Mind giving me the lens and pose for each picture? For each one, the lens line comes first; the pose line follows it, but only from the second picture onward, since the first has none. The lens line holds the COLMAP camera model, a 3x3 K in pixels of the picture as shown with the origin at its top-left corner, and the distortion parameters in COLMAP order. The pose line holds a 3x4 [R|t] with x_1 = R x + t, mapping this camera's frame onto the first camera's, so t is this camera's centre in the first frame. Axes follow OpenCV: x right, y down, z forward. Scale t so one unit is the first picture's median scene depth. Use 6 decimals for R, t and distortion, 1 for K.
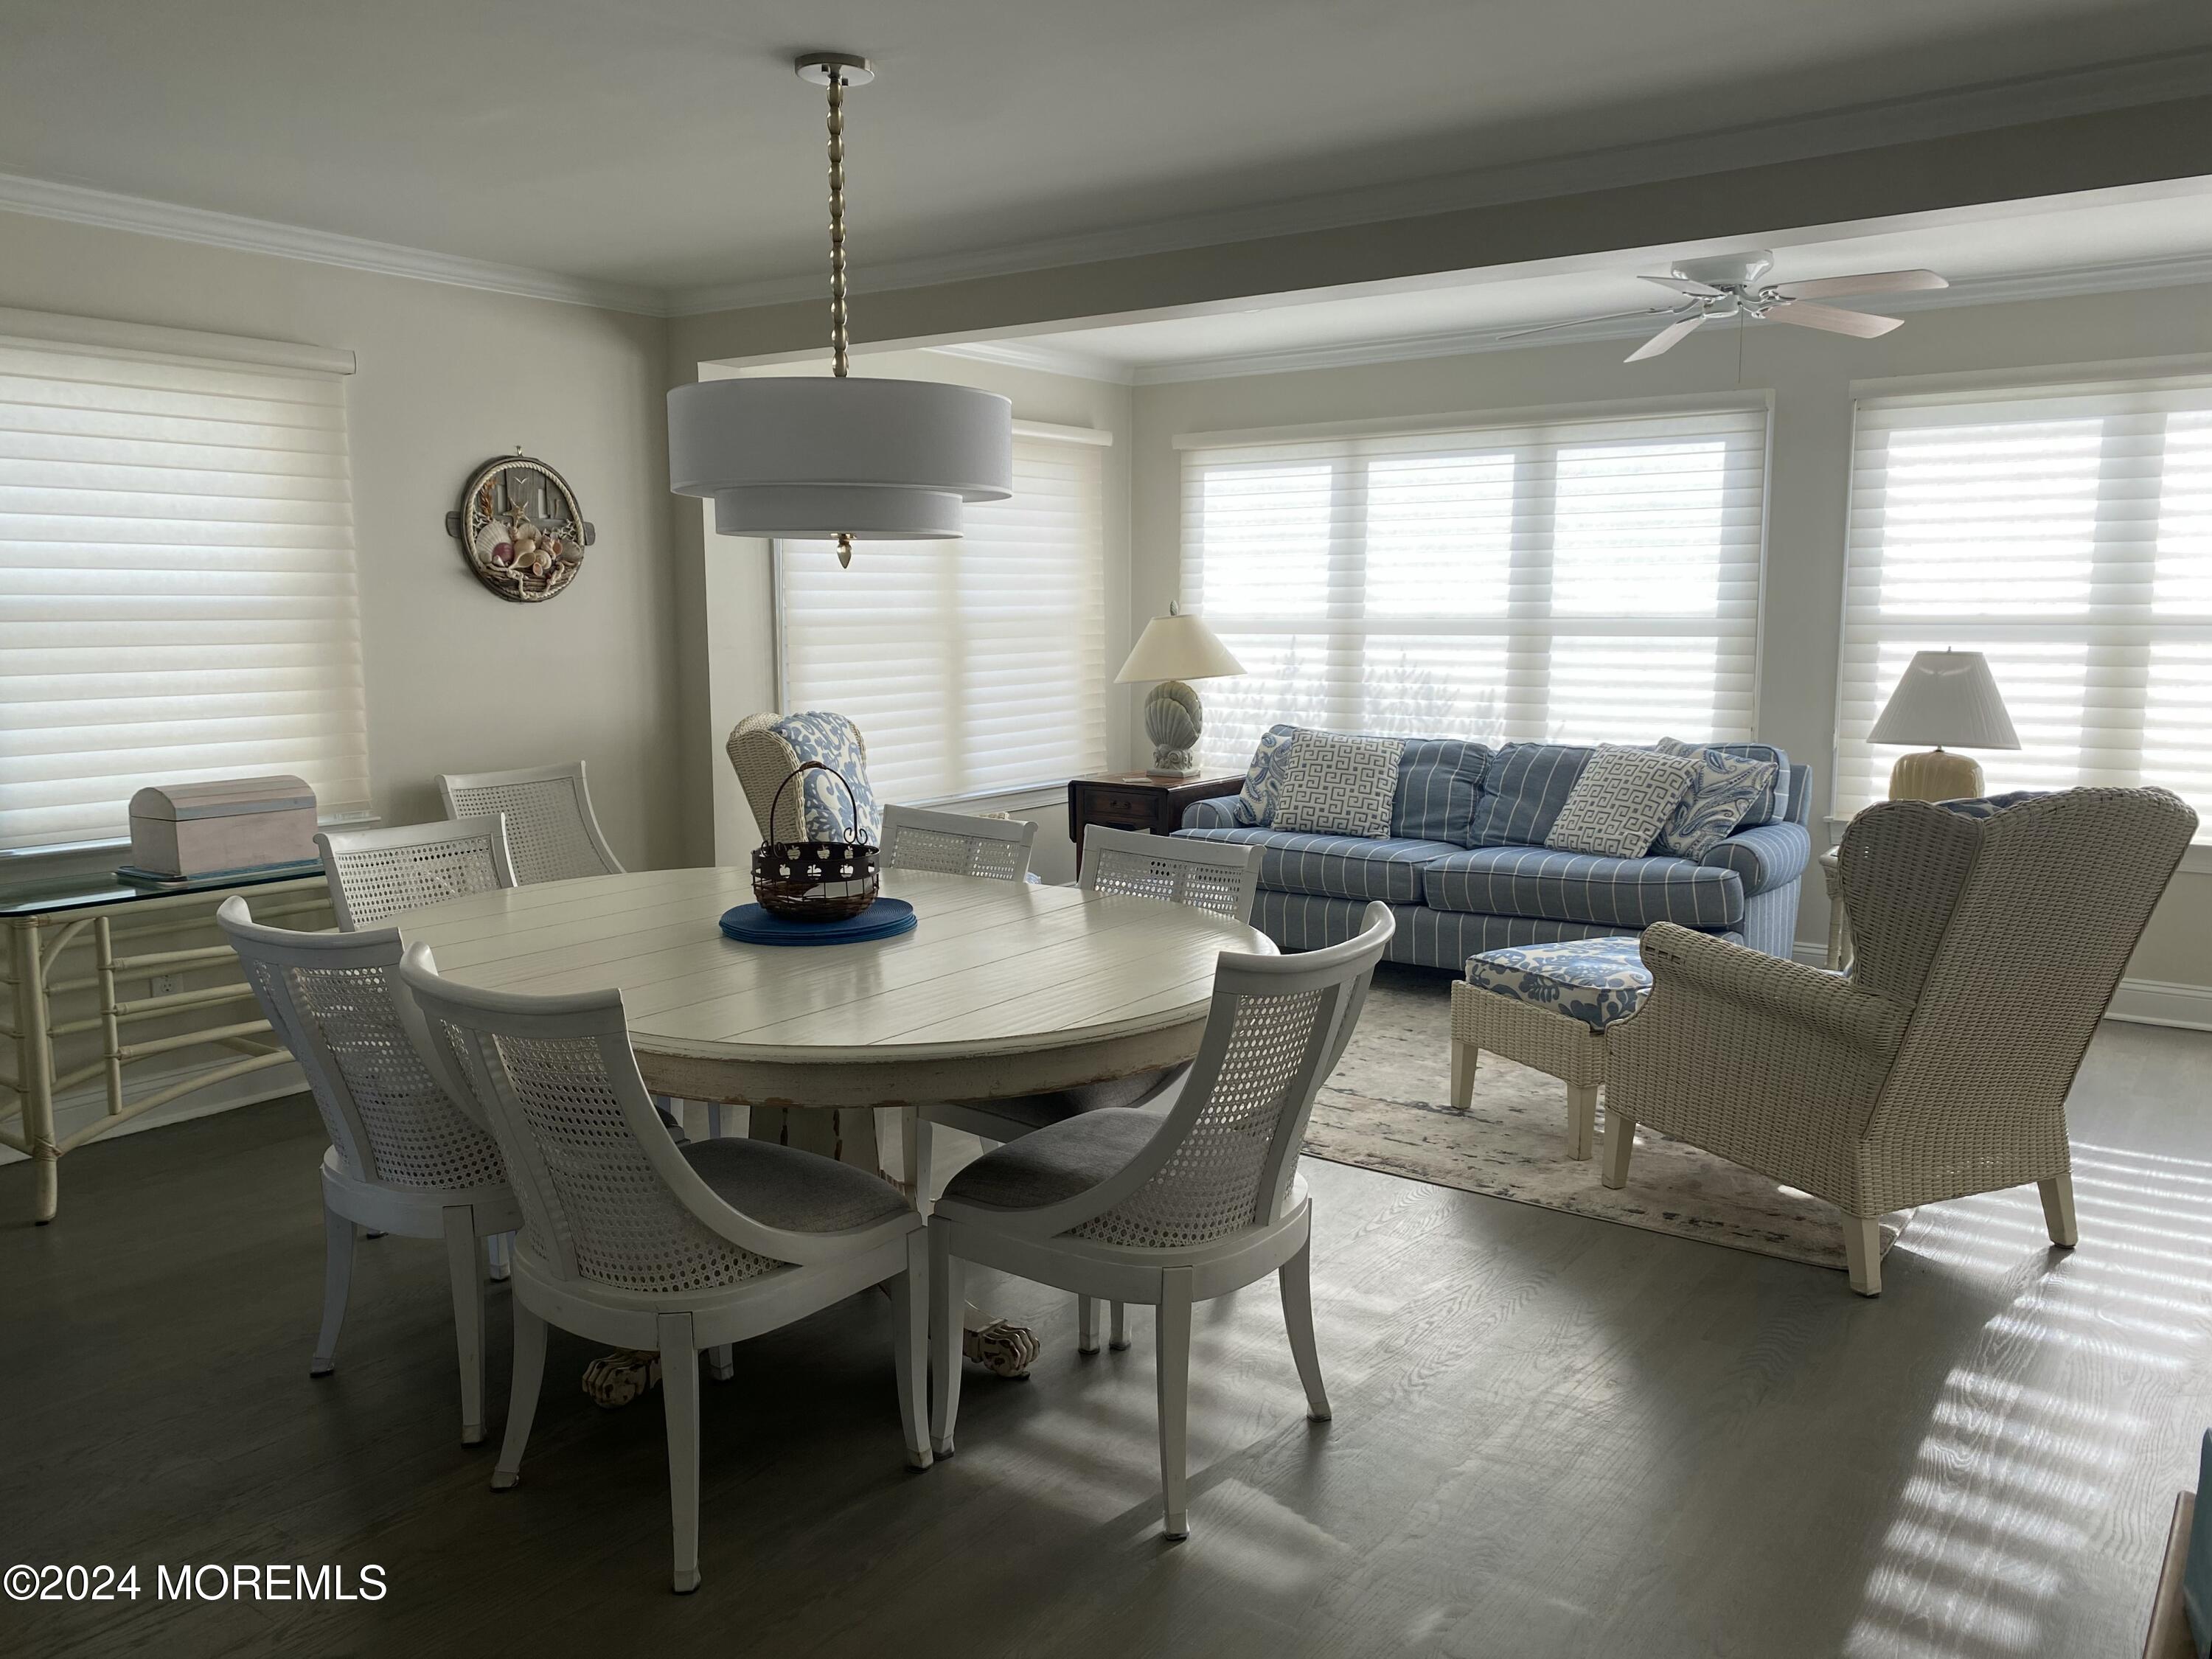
lens RADIAL K [[1670.2, 0, 1113.5], [0, 1670.2, 819.6], [0, 0, 1]] dist [0.040577, -0.037288]
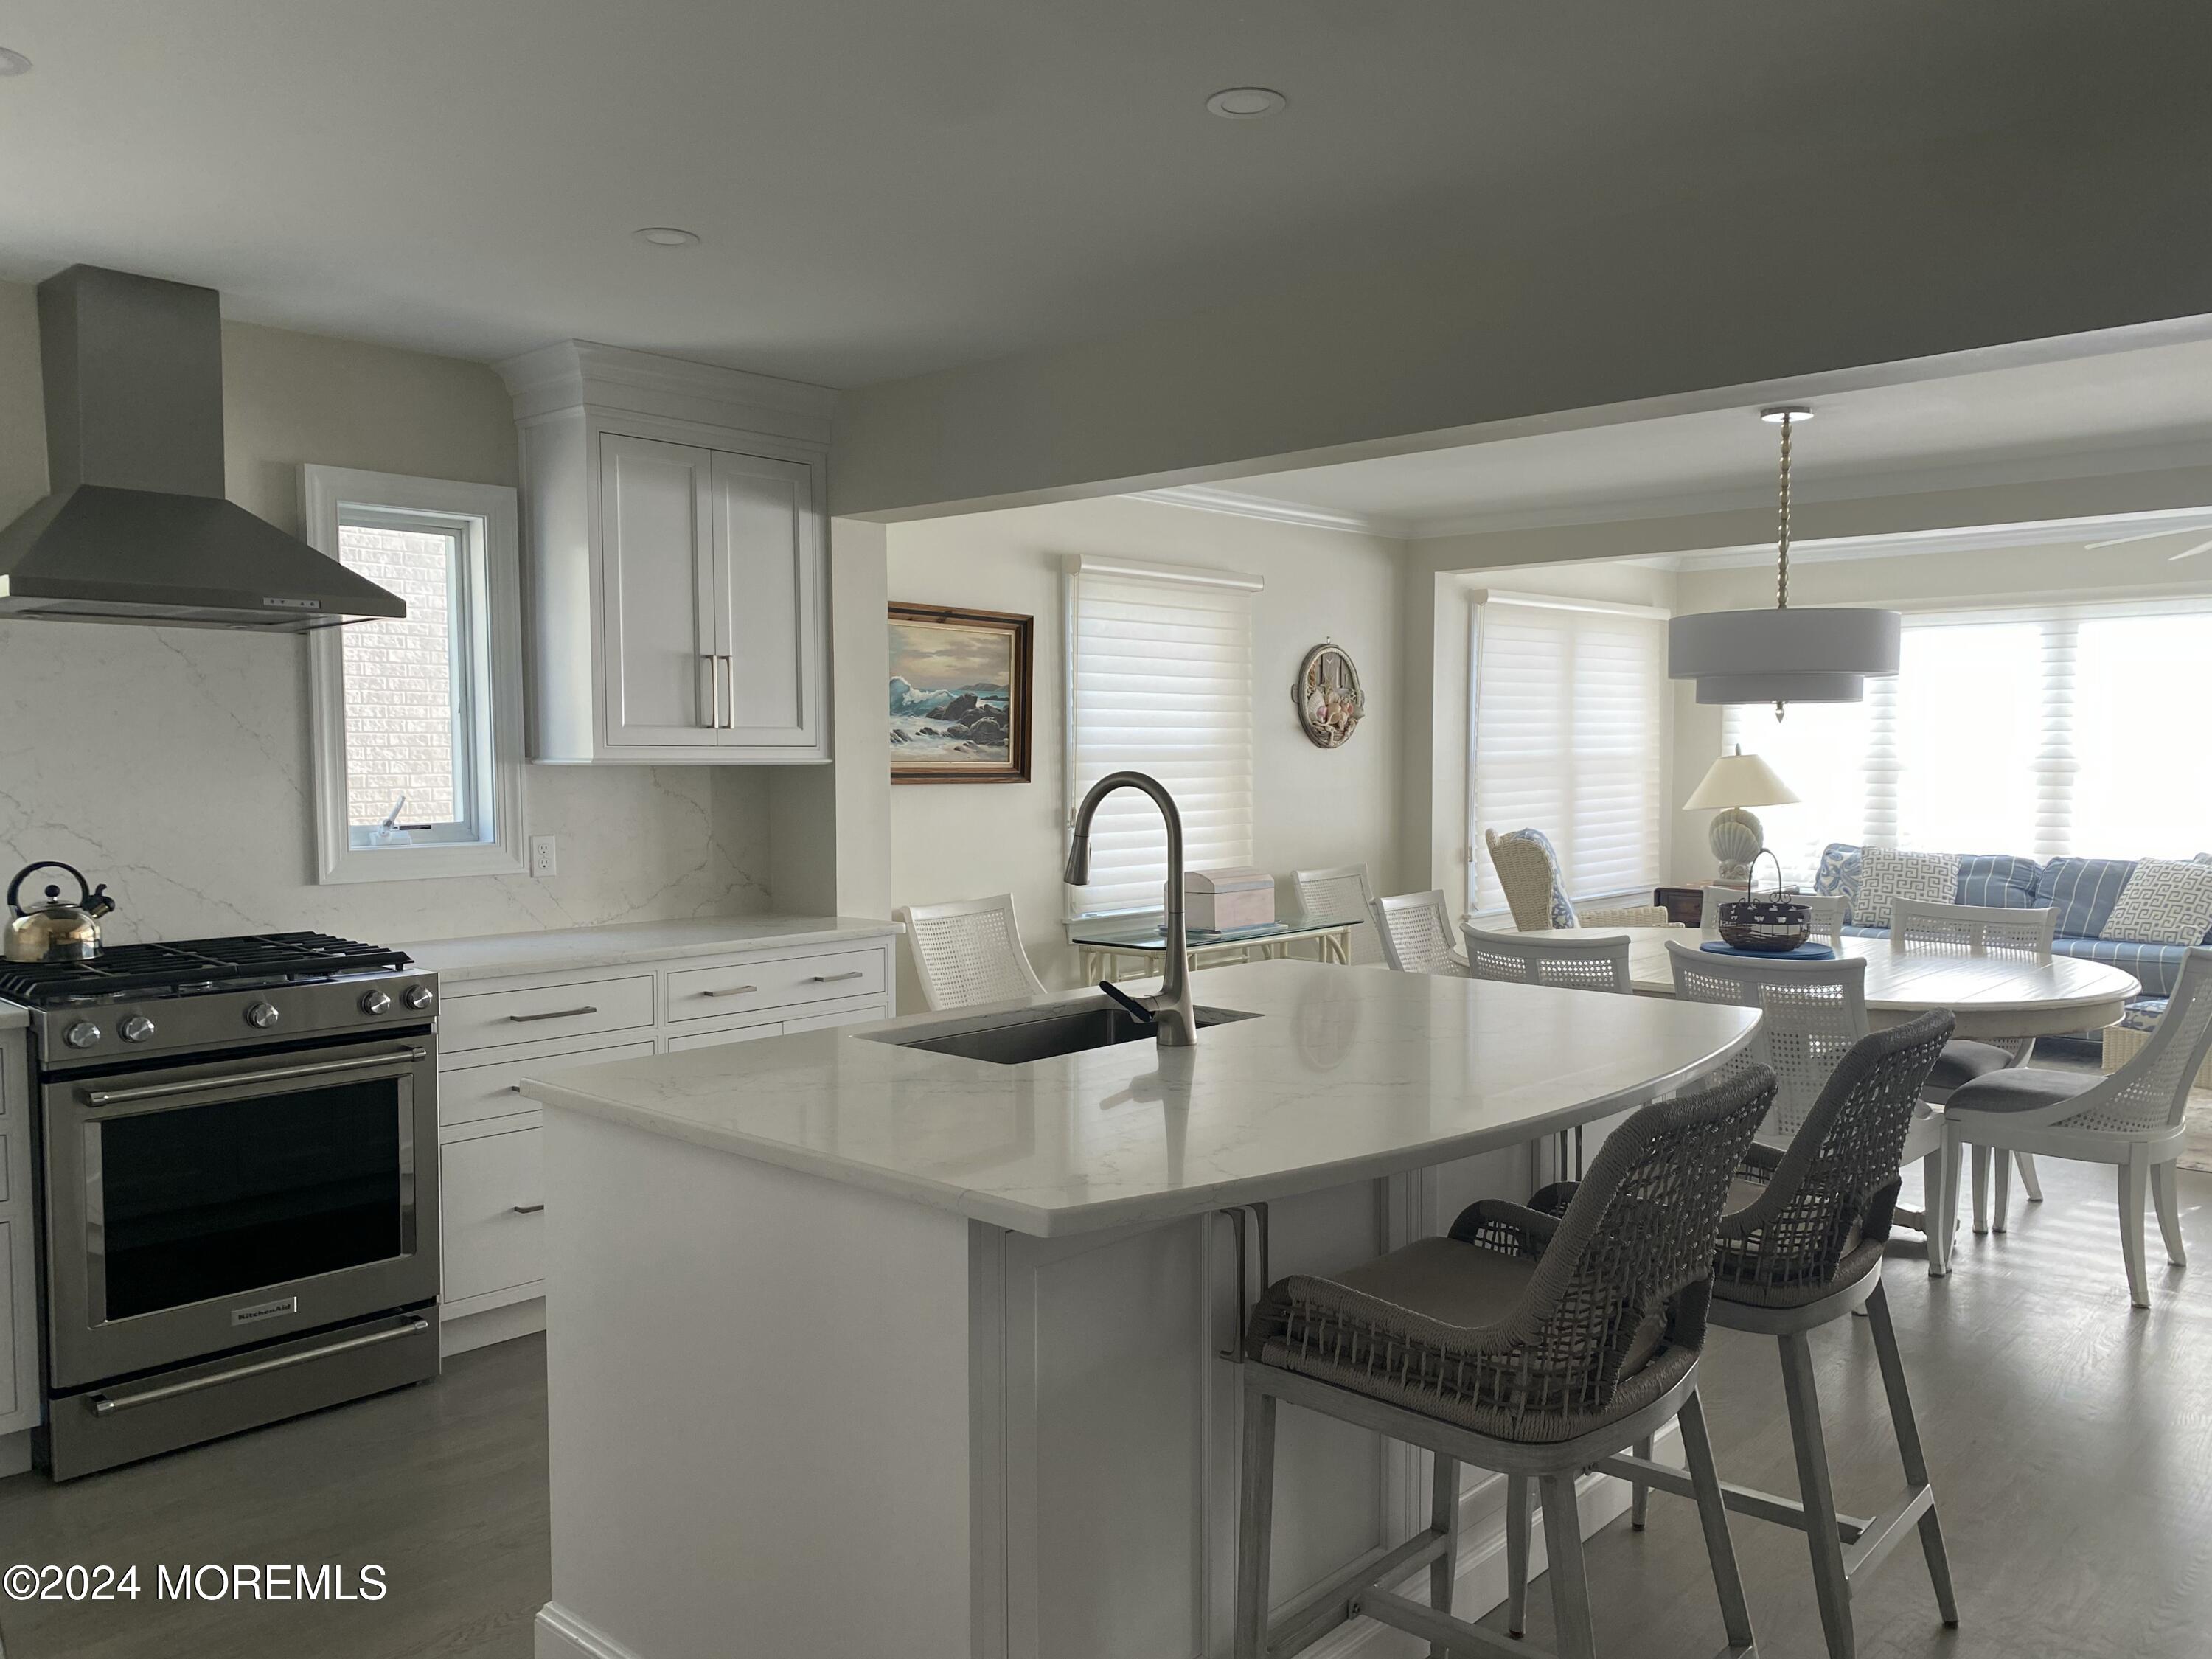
lens RADIAL K [[1670.2, 0, 1114.5], [0, 1670.2, 845.7], [0, 0, 1]] dist [0.040577, -0.037288]
pose [[0.992616, 0.003121, -0.121257, -0.360123], [-0.011760, 0.997435, -0.070602, 0.049838], [0.120725, 0.071507, 0.990107, -0.376282]]
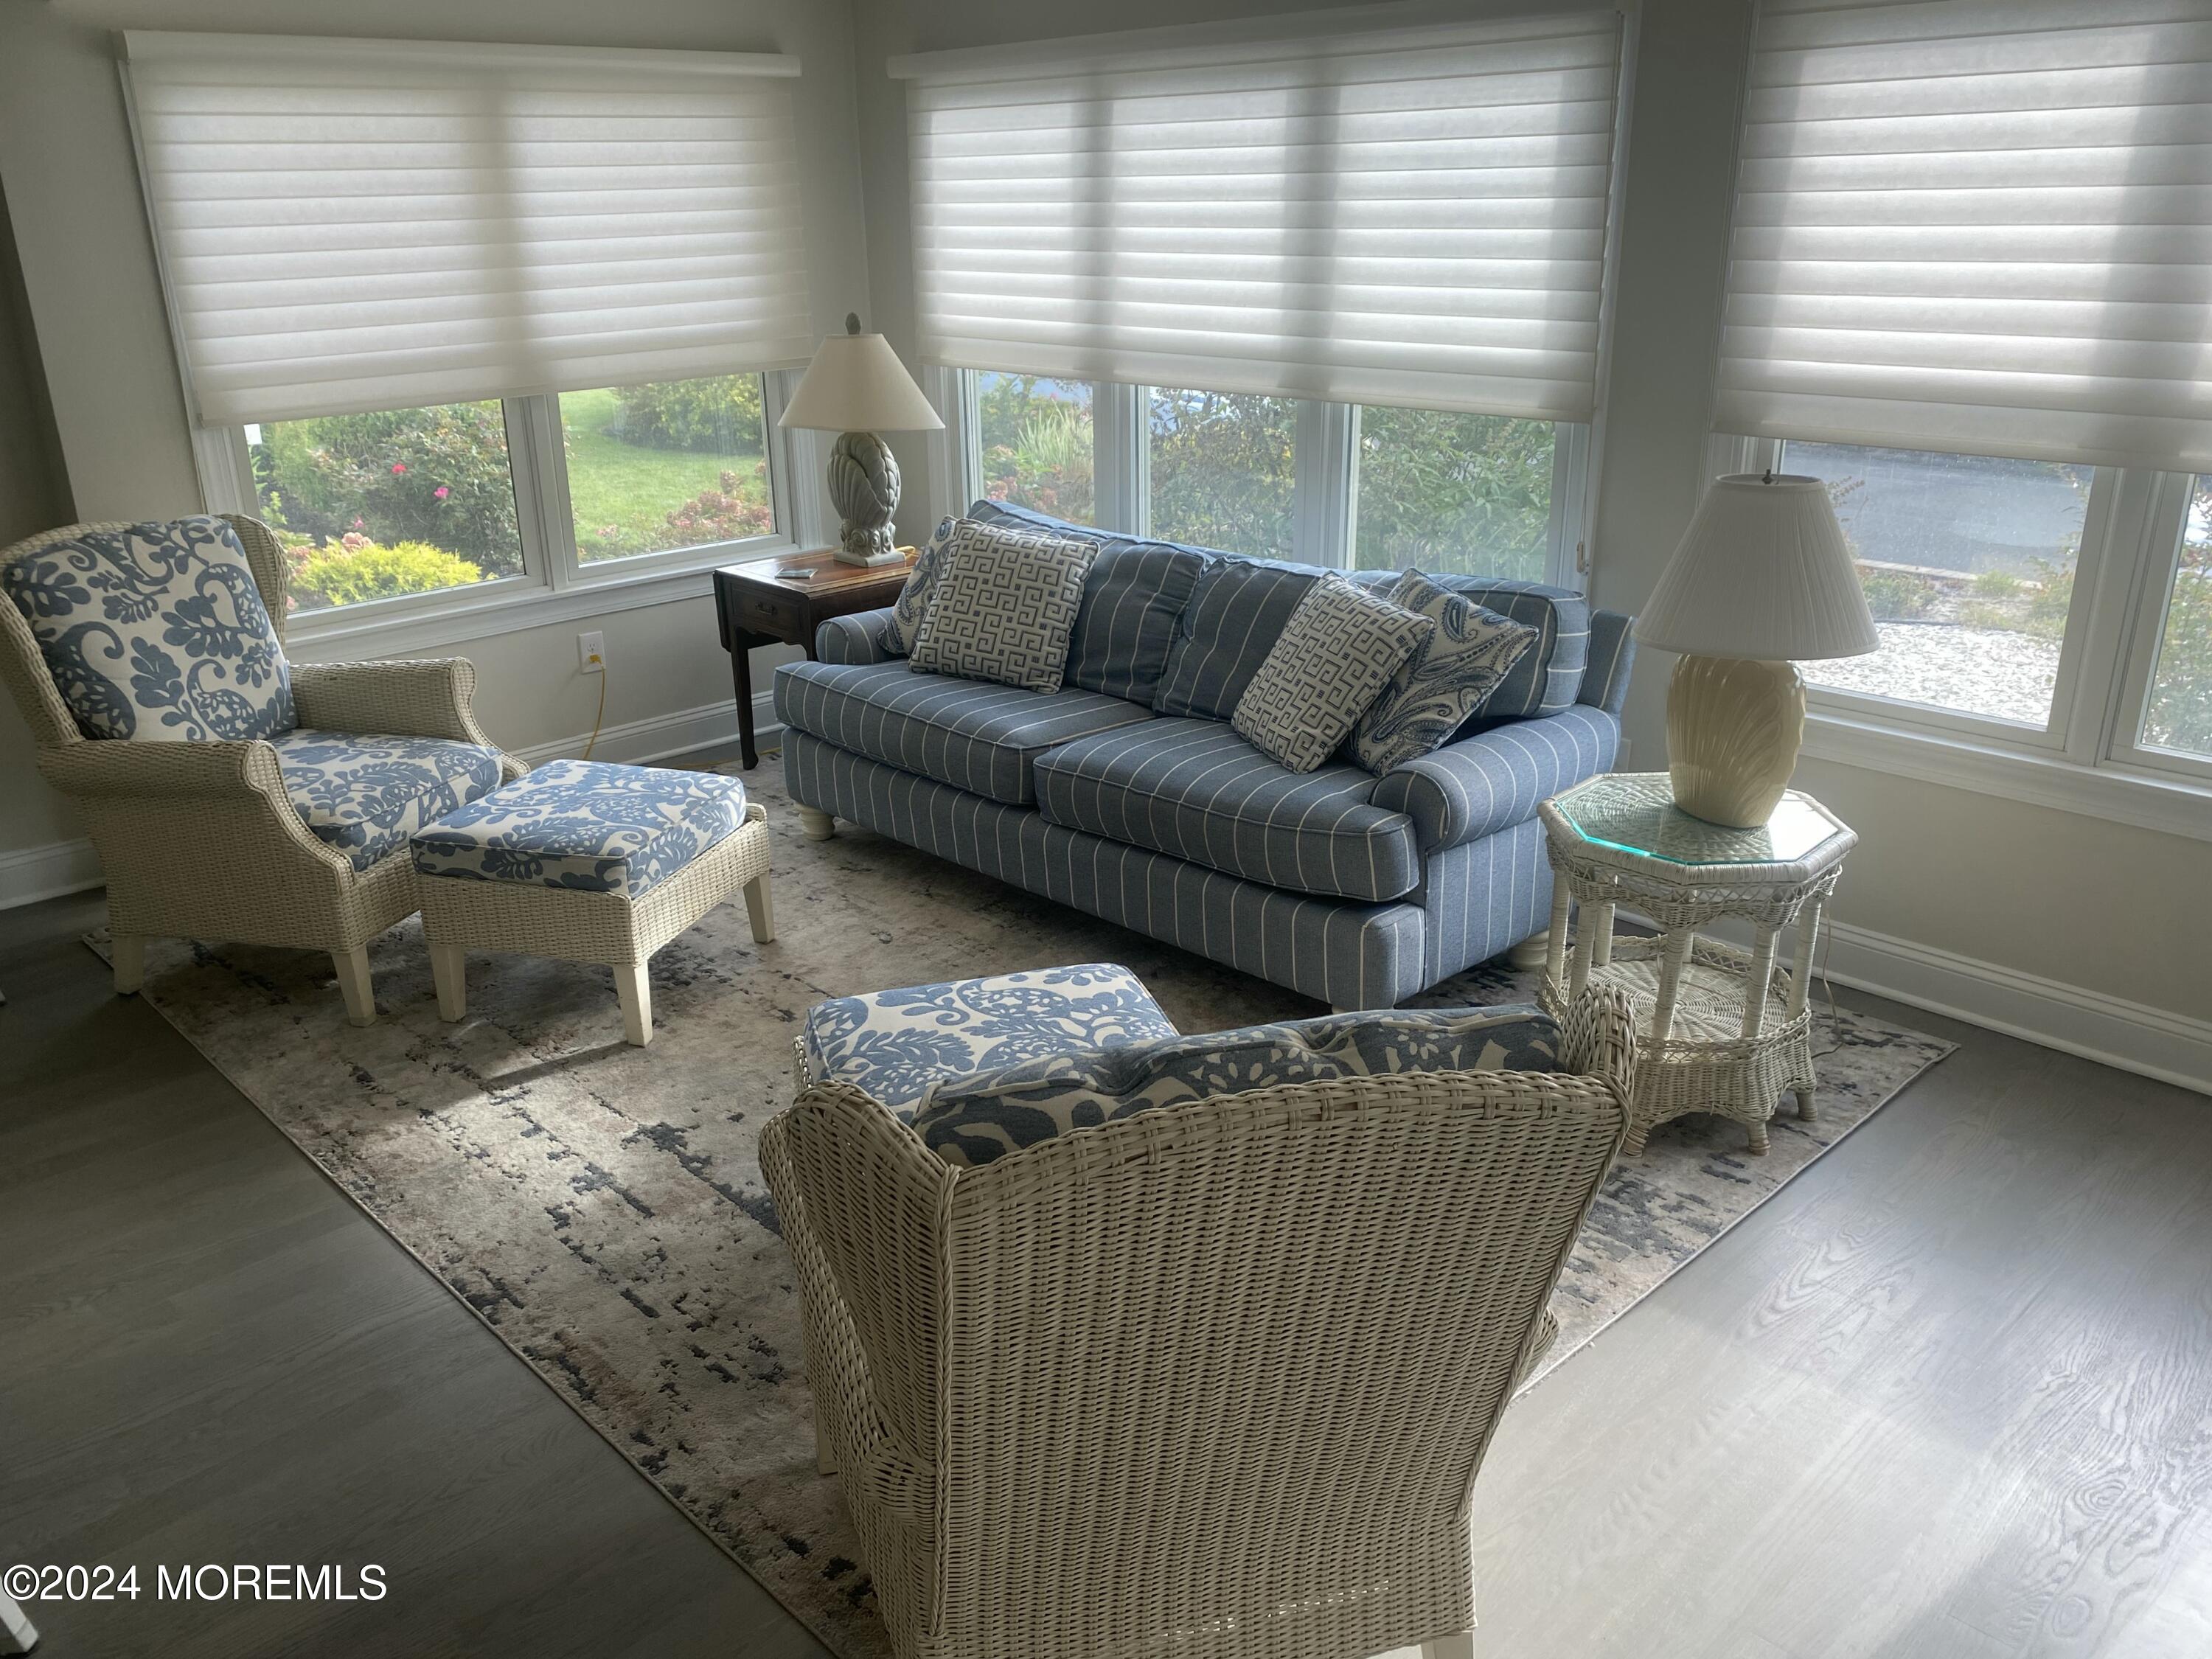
lens RADIAL K [[1734.5, 0, 1121.8], [0, 1734.5, 846.1], [0, 0, 1]] dist [0.030044, -0.039482]
pose [[0.986597, 0.044853, -0.156892, 0.363211], [-0.008064, 0.973708, 0.227658, -0.107068], [0.162978, -0.223342, 0.961019, 0.340740]]
